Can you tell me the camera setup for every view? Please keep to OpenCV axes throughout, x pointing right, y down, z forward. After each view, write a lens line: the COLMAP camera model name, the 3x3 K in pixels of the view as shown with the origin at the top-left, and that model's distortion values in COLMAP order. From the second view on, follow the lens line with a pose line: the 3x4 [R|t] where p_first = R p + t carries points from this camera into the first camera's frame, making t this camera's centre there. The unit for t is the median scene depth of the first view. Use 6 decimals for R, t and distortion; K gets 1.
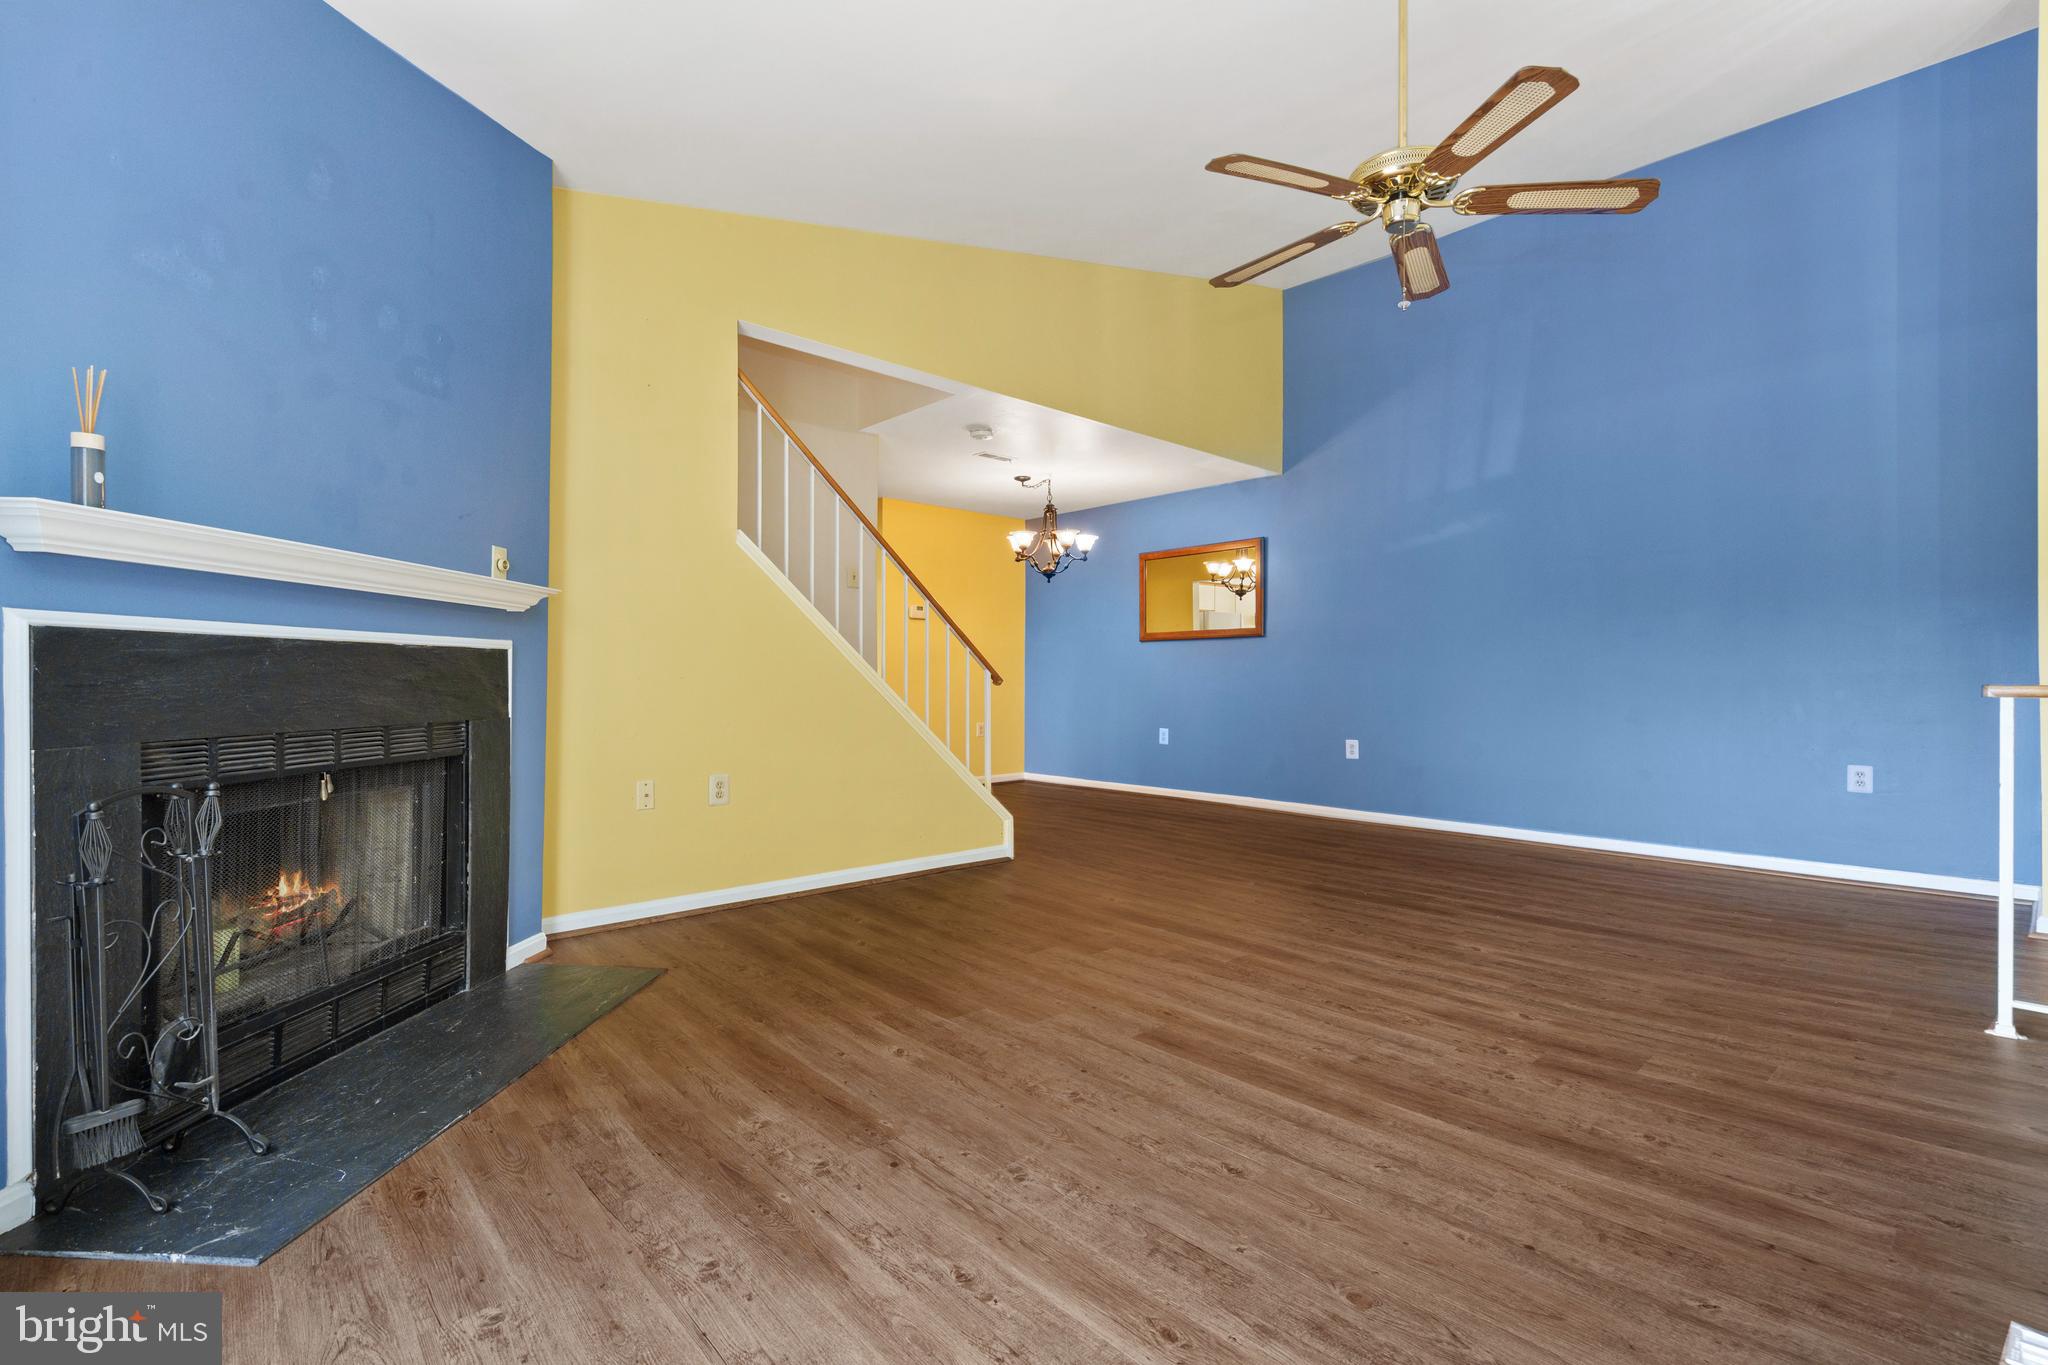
lens RADIAL K [[939.5, 0, 1024.0], [0, 939.5, 682.5], [0, 0, 1]] dist [-0.000582, 0.000209]
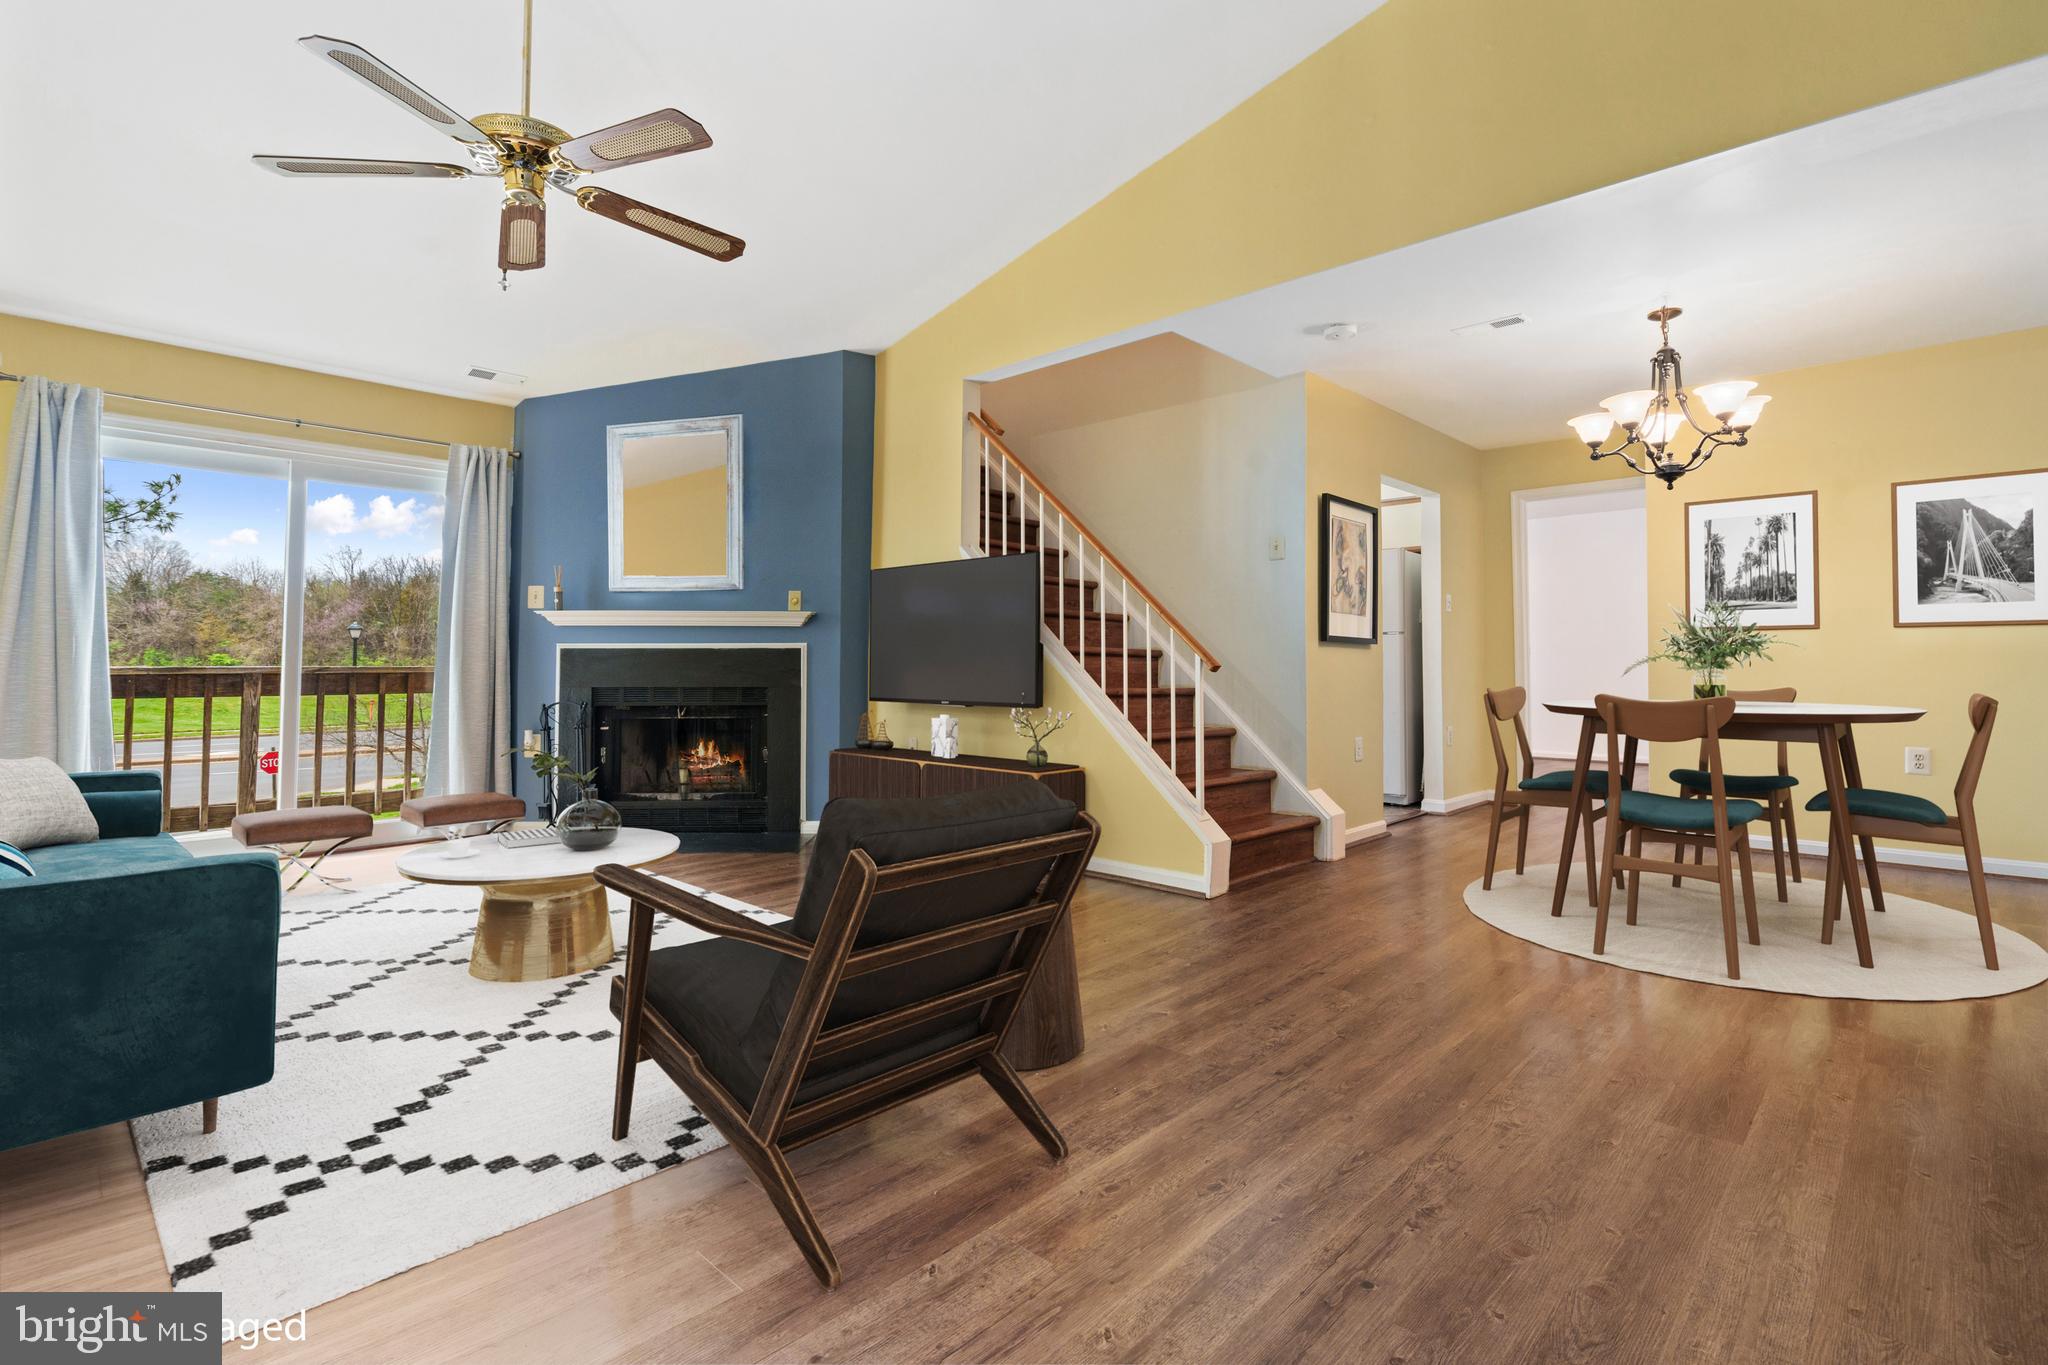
lens RADIAL K [[957.0, 0, 1045.6], [0, 957.0, 630.9], [0, 0, 1]] dist [-0.002341, -0.000299]
pose [[0.095236, -0.039228, -0.994681, 1.381795], [-0.001206, 0.999218, -0.039522, 0.002274], [0.995454, 0.004964, 0.095115, 1.306476]]
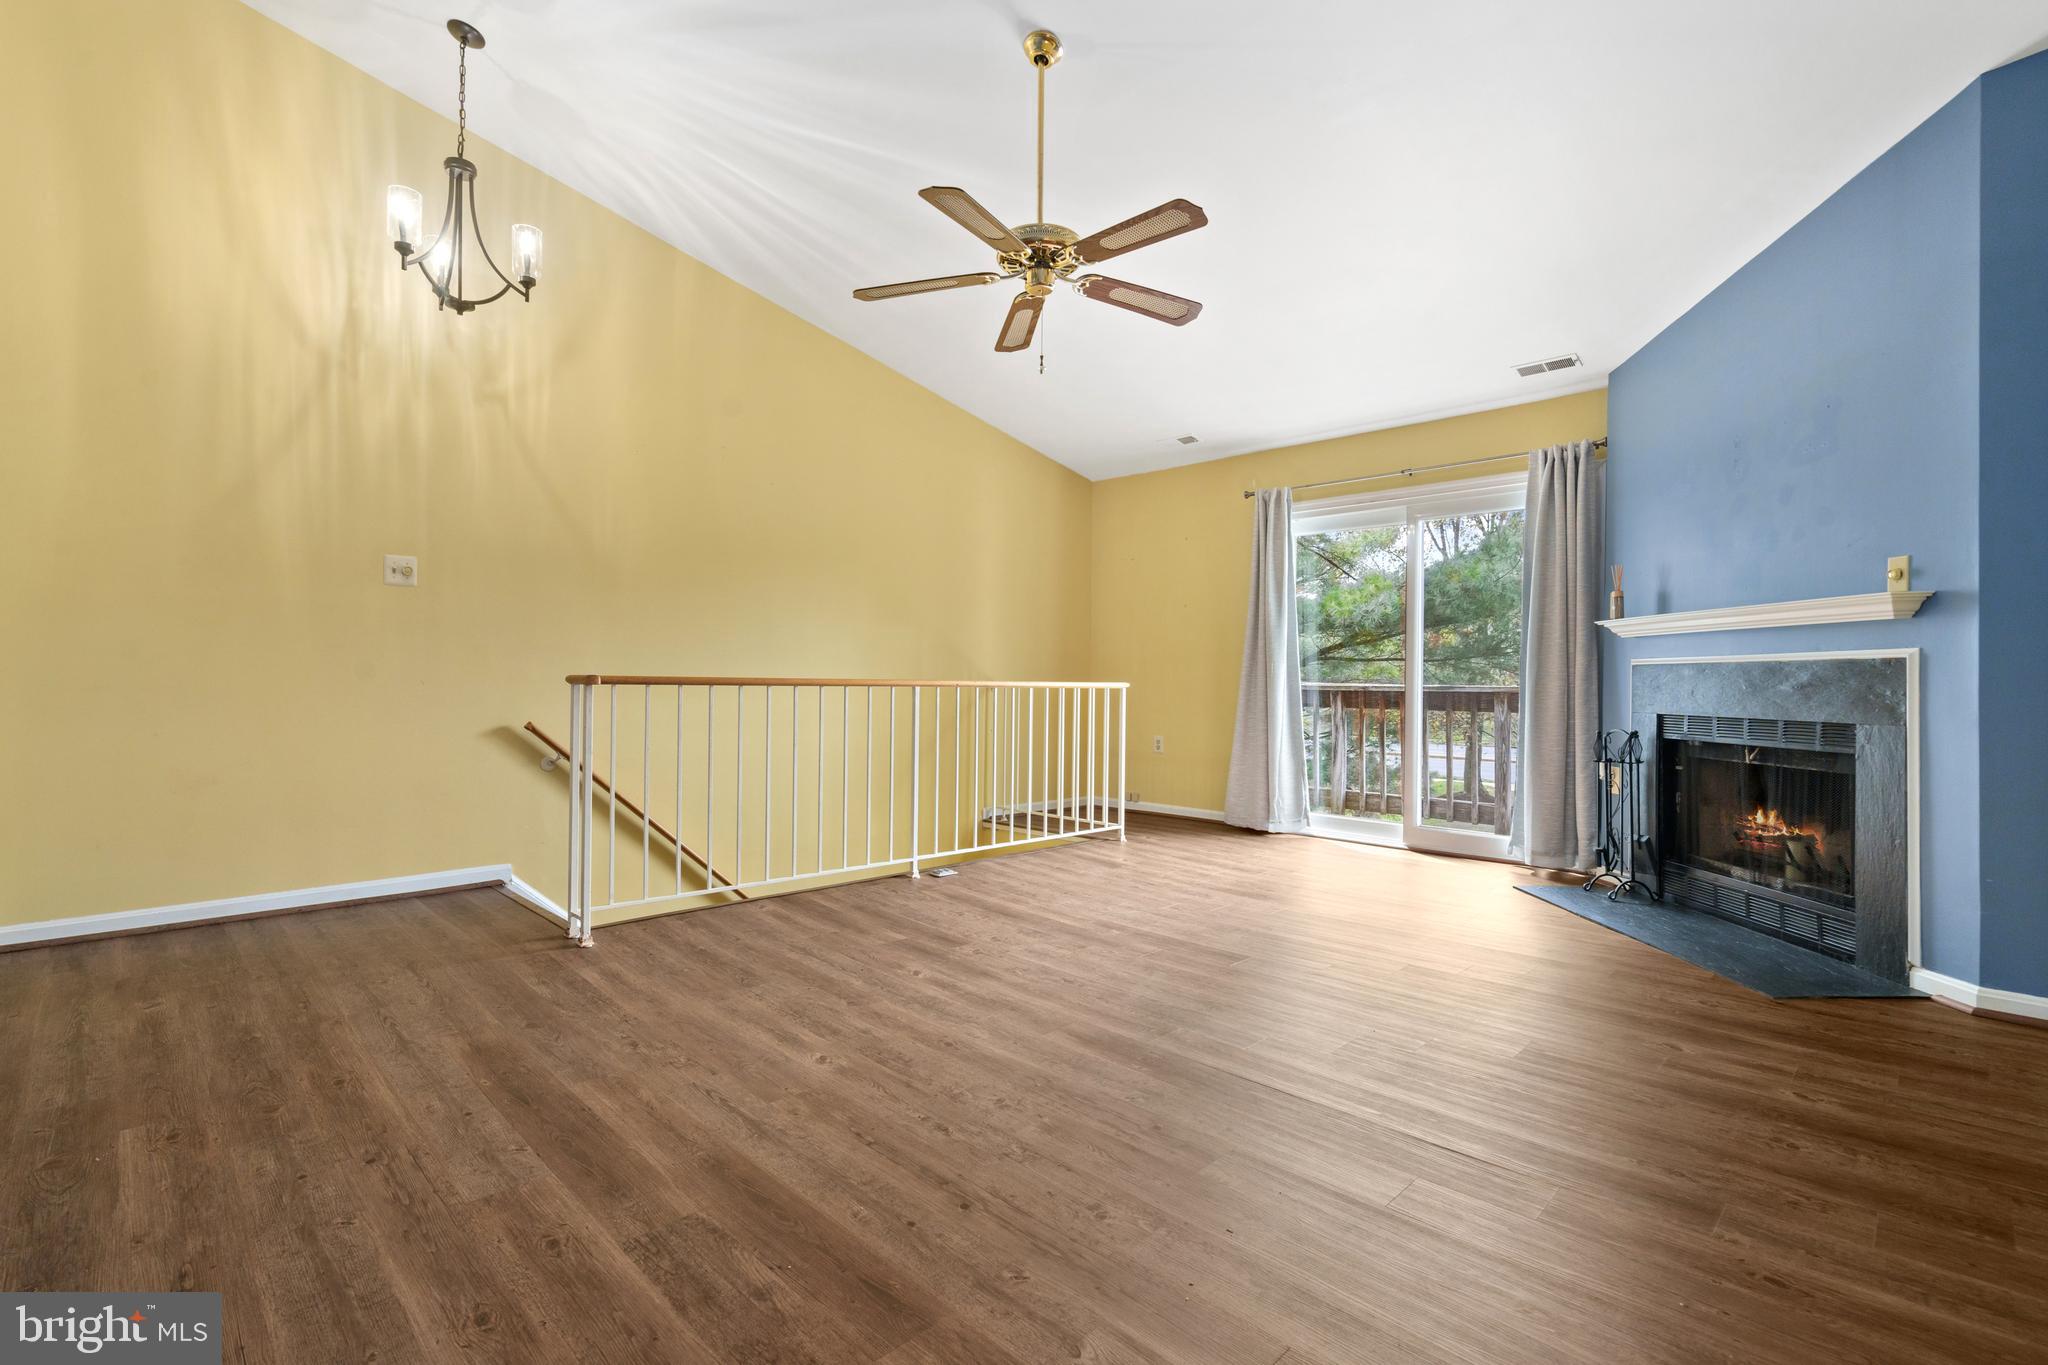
lens RADIAL K [[939.5, 0, 1024.0], [0, 939.5, 682.5], [0, 0, 1]] dist [-0.000582, 0.000209]
pose [[-0.998846, -0.012935, -0.046256, 0.438154], [-0.013105, 0.999908, 0.003389, -0.000611], [0.046208, 0.003991, -0.998924, 2.030827]]
